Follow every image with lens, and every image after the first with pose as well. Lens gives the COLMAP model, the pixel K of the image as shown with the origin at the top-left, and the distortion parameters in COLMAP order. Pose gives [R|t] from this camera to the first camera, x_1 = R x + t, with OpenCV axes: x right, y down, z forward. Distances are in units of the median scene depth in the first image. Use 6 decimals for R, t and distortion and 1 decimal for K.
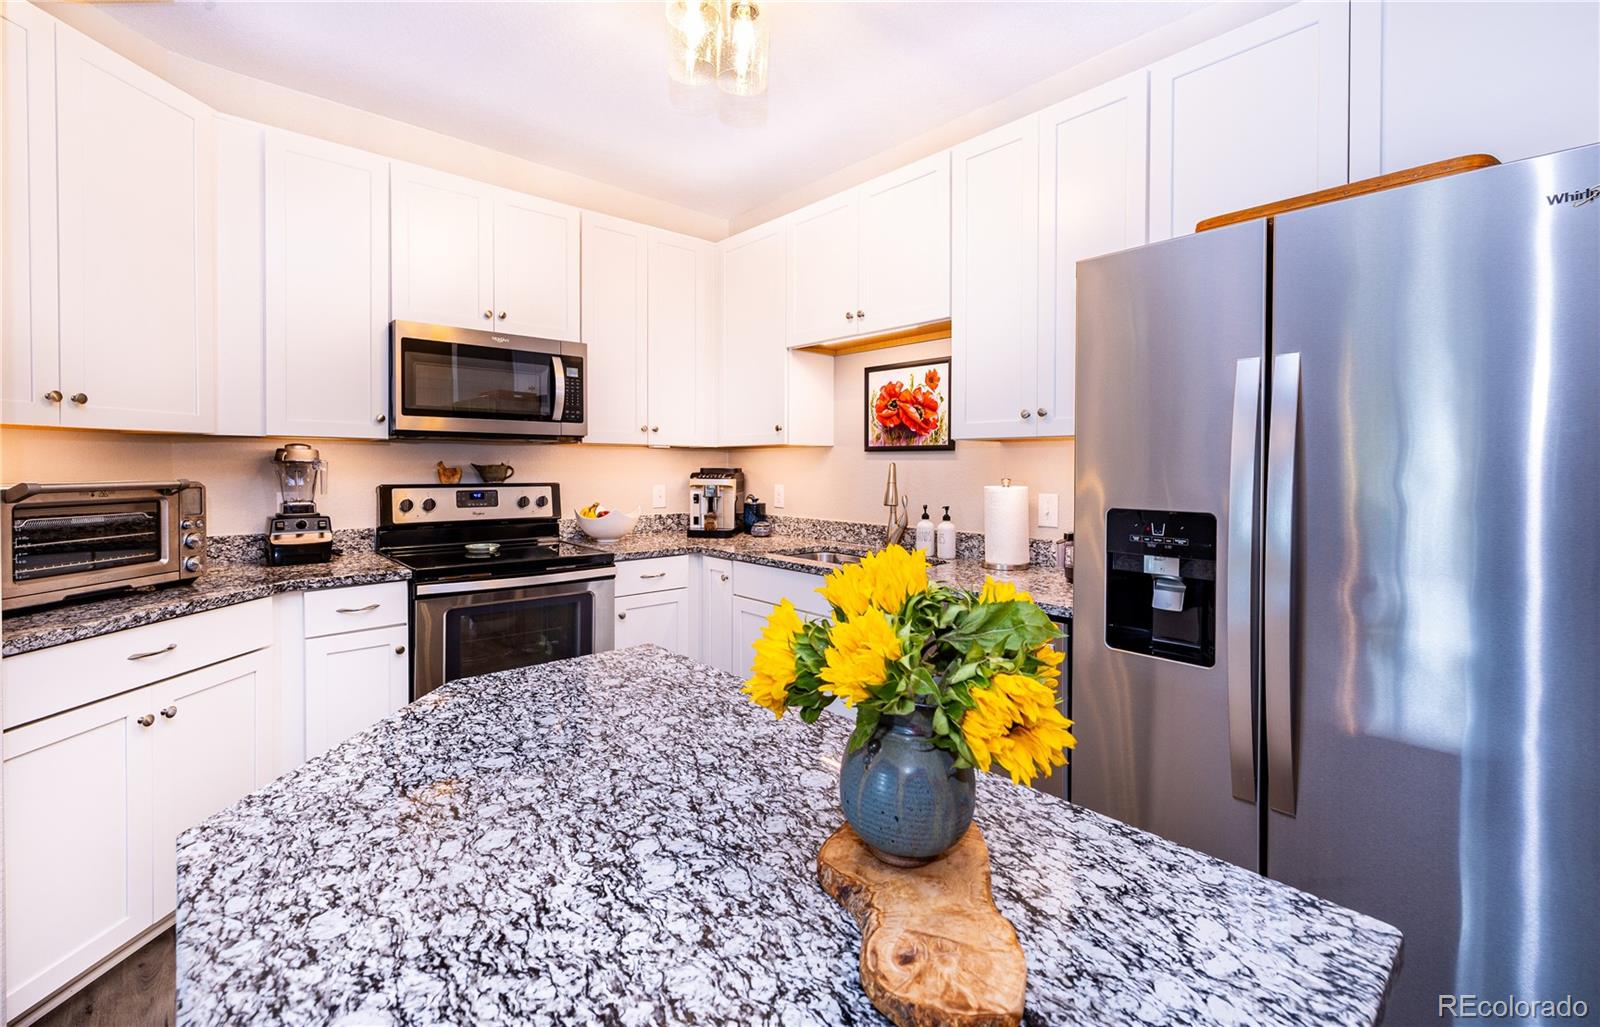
lens RADIAL K [[678.4, 0, 800.3], [0, 678.4, 480.4], [0, 0, 1]] dist [0.000343, 0.000282]
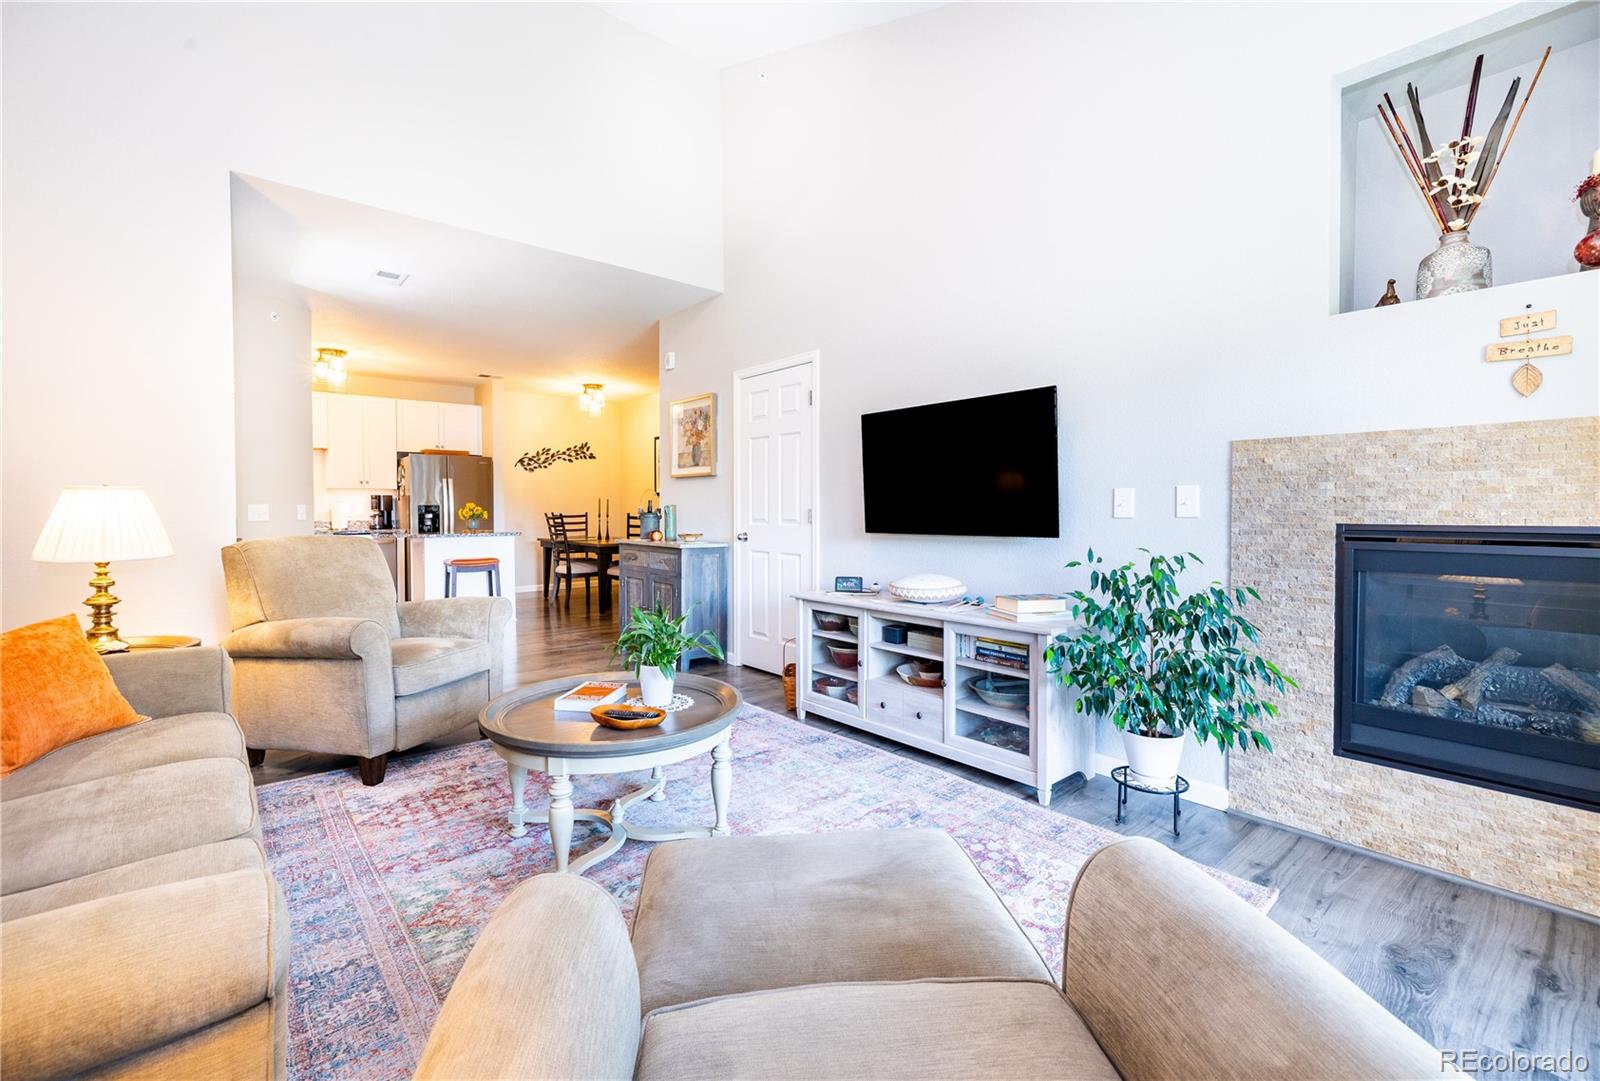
lens RADIAL K [[674.2, 0, 778.9], [0, 674.2, 531.1], [0, 0, 1]] dist [0.001098, 0.000708]
pose [[0.033477, -0.035183, 0.998820, -2.829411], [0.020411, 0.999196, 0.034513, 0.072357], [-0.999231, 0.019232, 0.034168, -1.164773]]
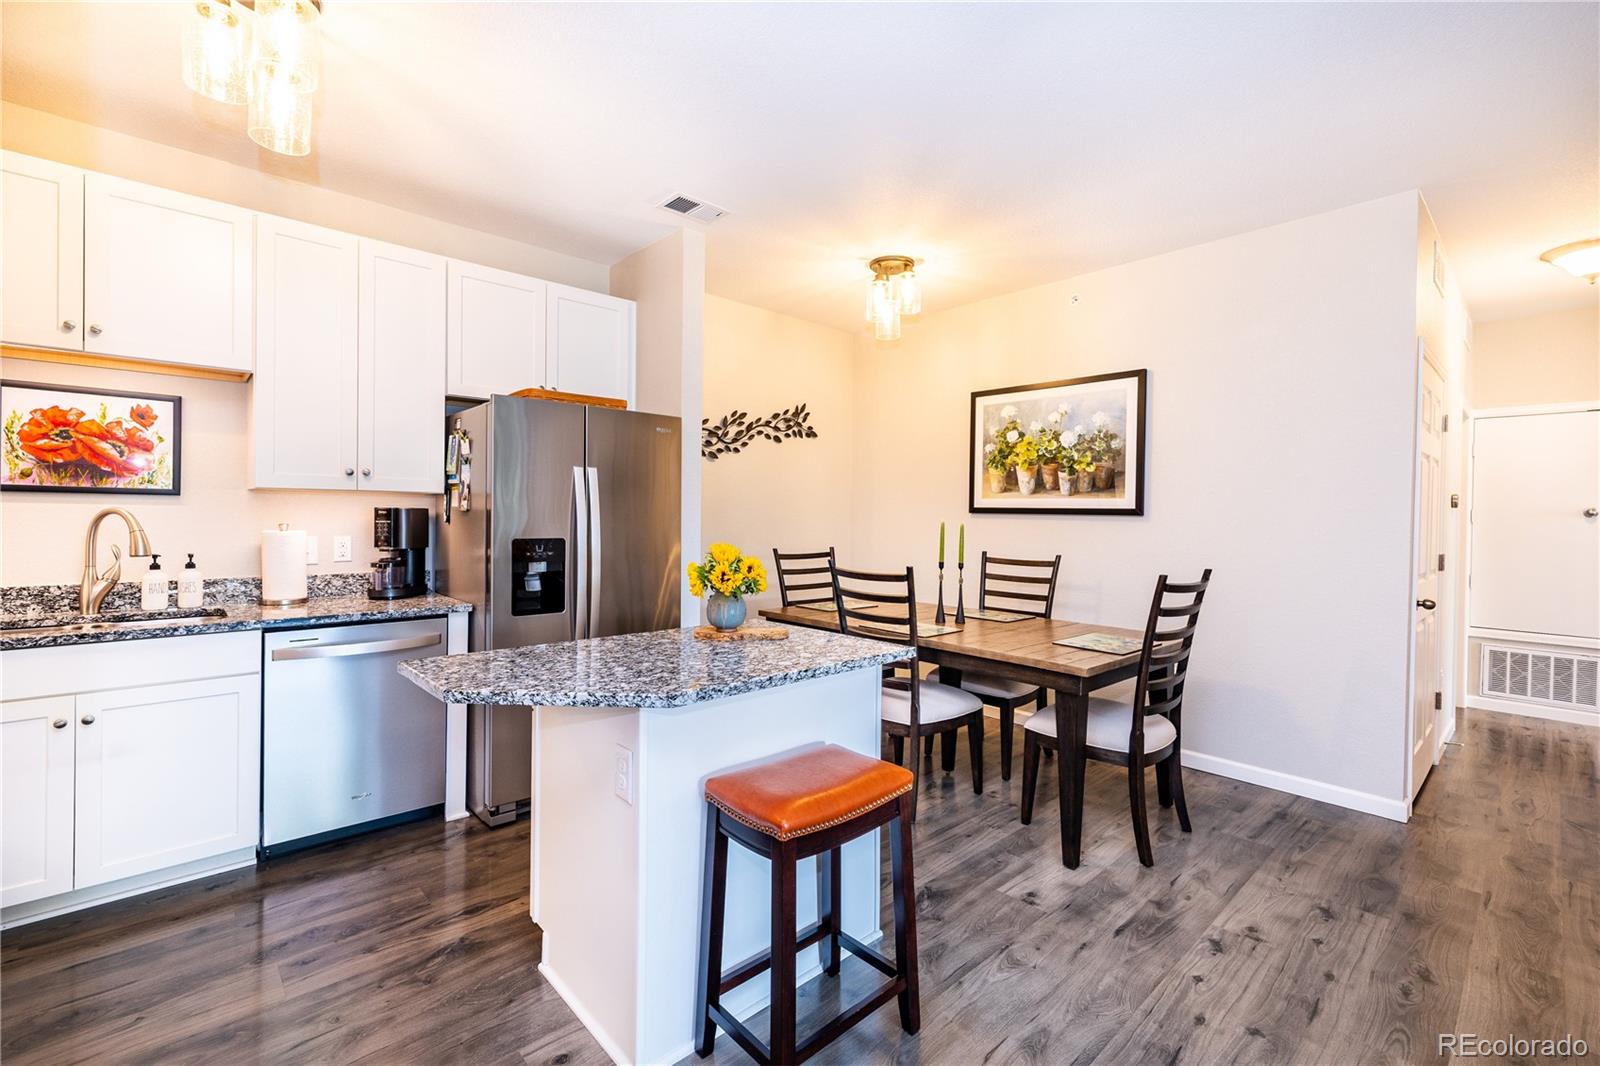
lens RADIAL K [[674.2, 0, 798.0], [0, 674.2, 522.4], [0, 0, 1]] dist [0.001098, 0.000708]
pose [[-0.018788, -0.013681, 0.999730, -0.863792], [0.008468, 0.999868, 0.013842, -0.014086], [-0.999788, 0.008725, -0.018670, 0.172852]]
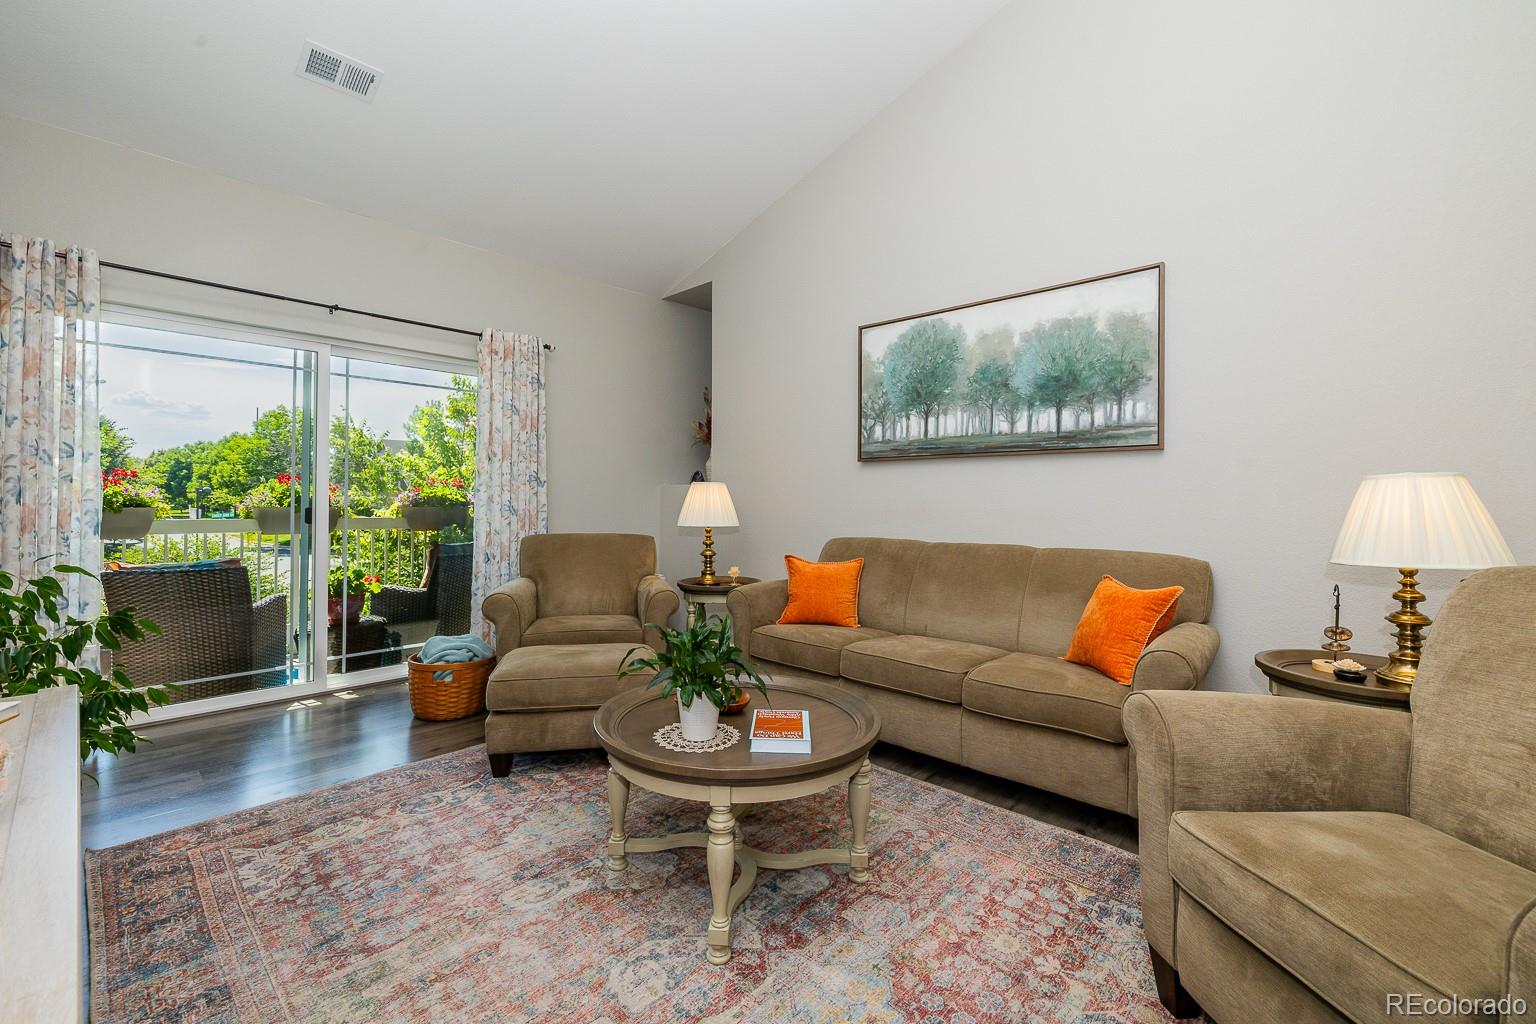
lens RADIAL K [[647.3, 0, 757.2], [0, 647.3, 495.8], [0, 0, 1]] dist [0.001098, 0.000708]
pose [[0.078783, -0.006825, -0.996868, -1.137577], [-0.029373, 0.999527, -0.009164, 0.073258], [0.996459, 0.030003, 0.078545, -0.954759]]
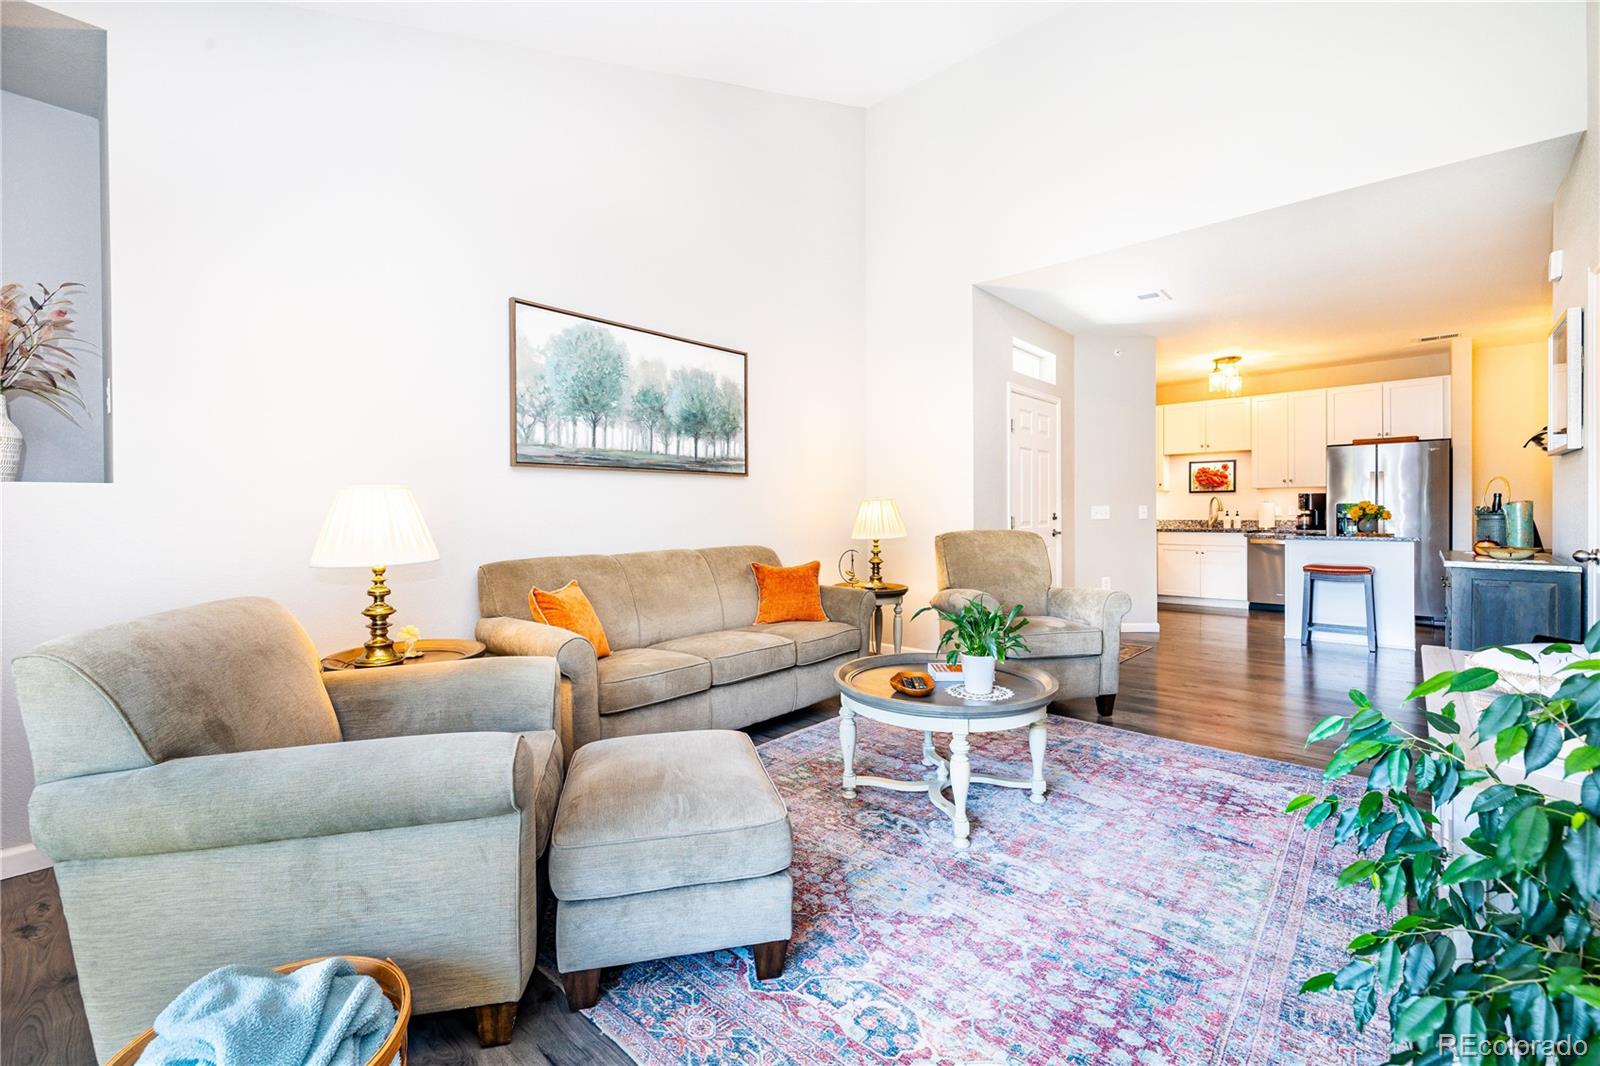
lens RADIAL K [[674.2, 0, 794.8], [0, 674.2, 518.6], [0, 0, 1]] dist [0.001098, 0.000708]
pose [[0.994553, -0.010776, 0.103675, -2.269093], [0.012027, 0.999862, -0.011446, 0.092778], [-0.103538, 0.012631, 0.994545, -1.945915]]
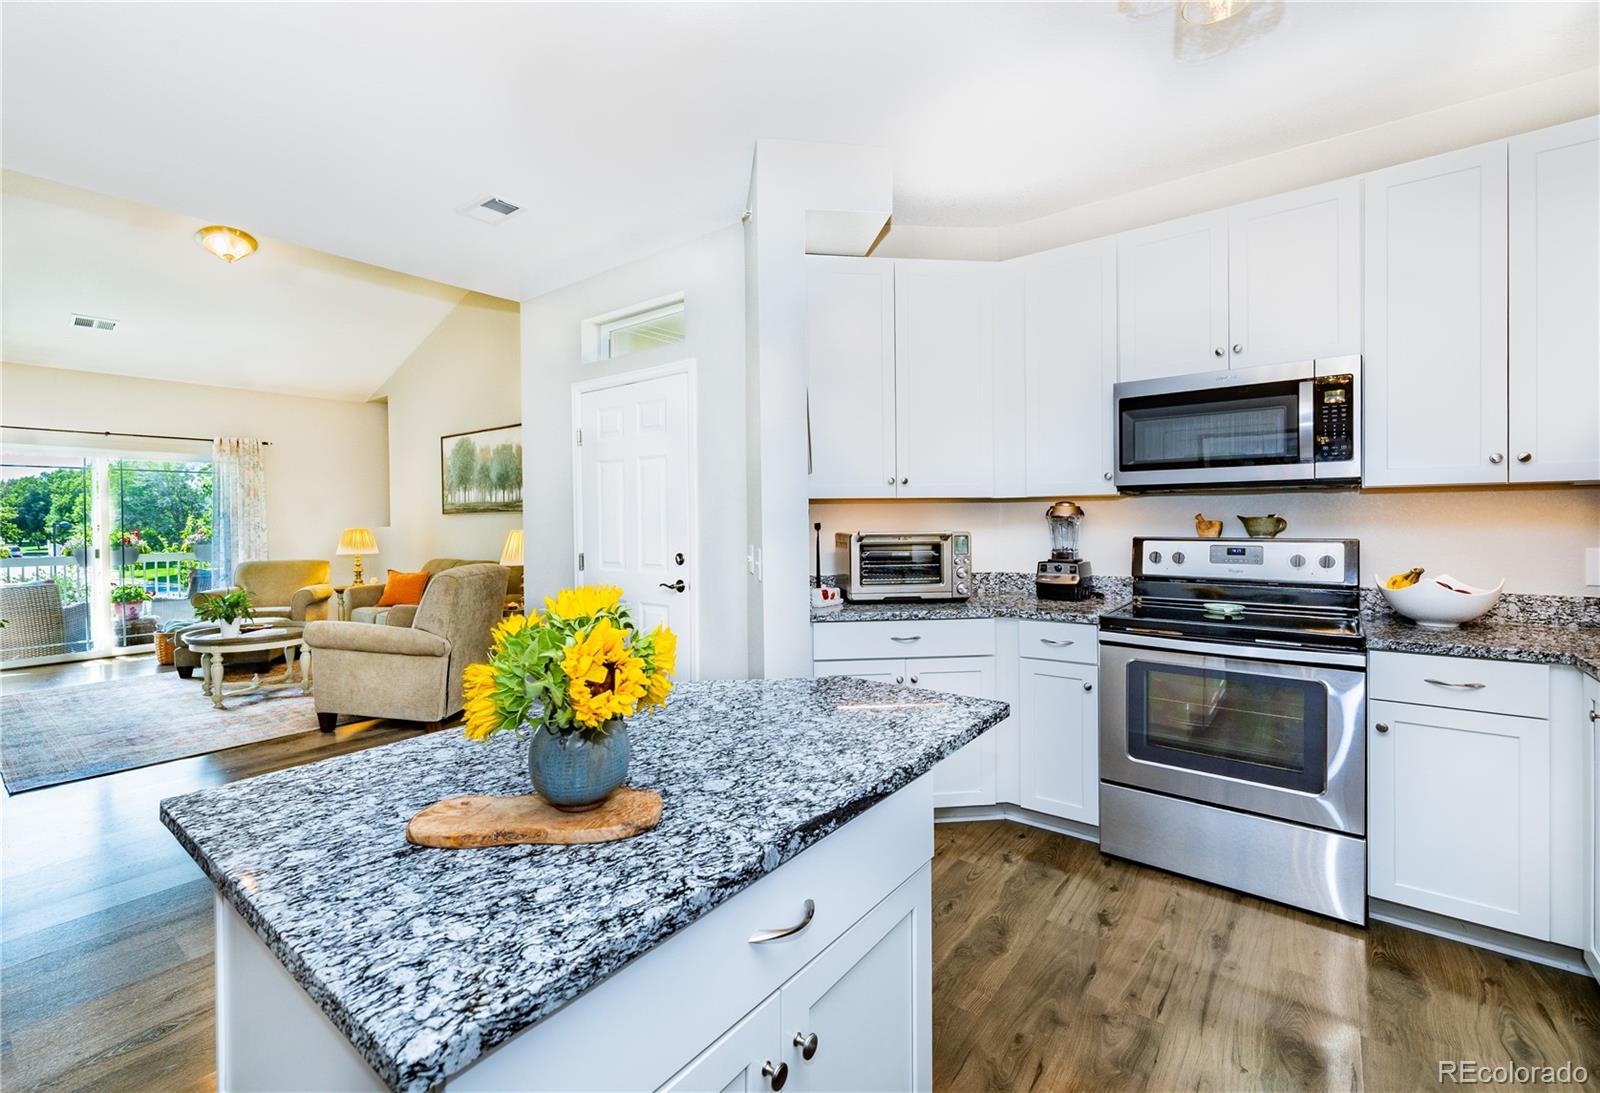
lens RADIAL K [[689.2, 0, 770.0], [0, 689.2, 528.3], [0, 0, 1]] dist [-0.001398, -0.000118]
pose [[0.166874, 0.006710, -0.985955, 0.381838], [-0.012053, 0.999916, 0.004765, -0.005580], [0.985904, 0.011089, 0.166941, 0.274129]]
